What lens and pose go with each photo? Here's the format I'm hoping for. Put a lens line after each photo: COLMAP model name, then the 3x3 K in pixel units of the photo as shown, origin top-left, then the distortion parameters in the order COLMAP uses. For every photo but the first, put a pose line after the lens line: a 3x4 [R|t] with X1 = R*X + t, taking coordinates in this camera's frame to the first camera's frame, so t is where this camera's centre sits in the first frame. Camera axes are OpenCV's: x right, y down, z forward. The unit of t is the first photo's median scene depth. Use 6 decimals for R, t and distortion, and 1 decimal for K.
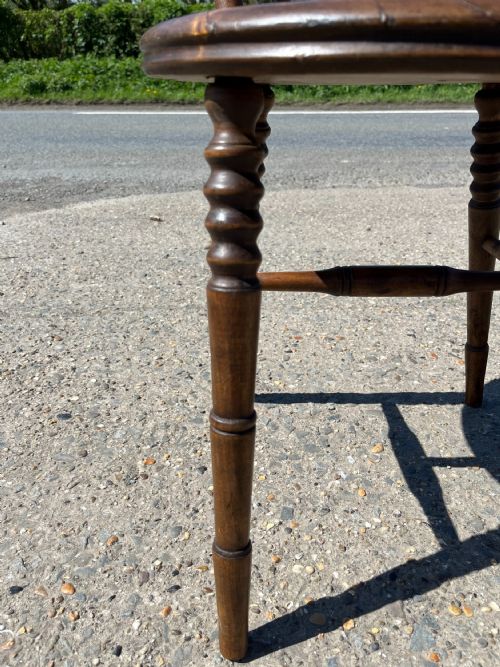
lens RADIAL K [[506.0, 0, 253.6], [0, 506.0, 343.9], [0, 0, 1]] dist [0.076318, -0.112078]
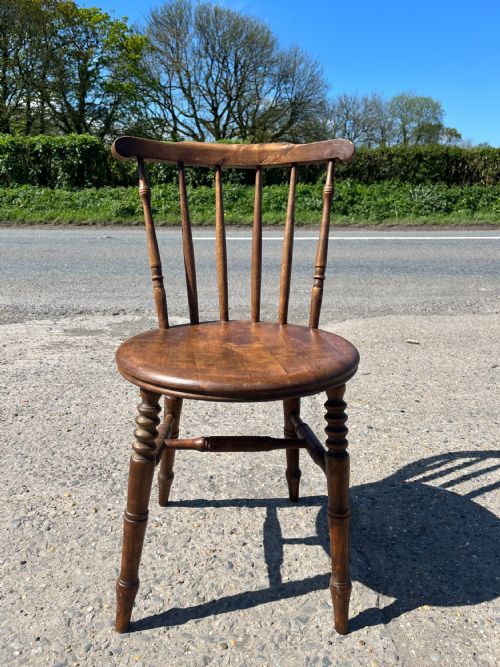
lens RADIAL K [[506.0, 0, 249.6], [0, 506.0, 343.2], [0, 0, 1]] dist [0.076318, -0.112078]
pose [[0.999869, 0.007527, -0.014329, -0.291097], [-0.010068, 0.982412, -0.186455, 0.006212], [0.012674, 0.186574, 0.982359, -0.159381]]
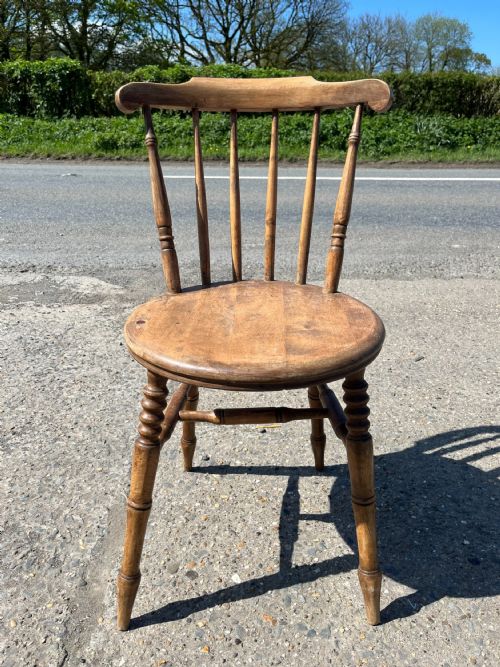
lens RADIAL K [[506.0, 0, 243.9], [0, 506.0, 334.3], [0, 0, 1]] dist [0.076318, -0.112078]
pose [[0.998348, 0.029820, -0.049119, -0.165741], [-0.033712, 0.996191, -0.080413, -0.055583], [0.046534, 0.081936, 0.995551, -0.062693]]
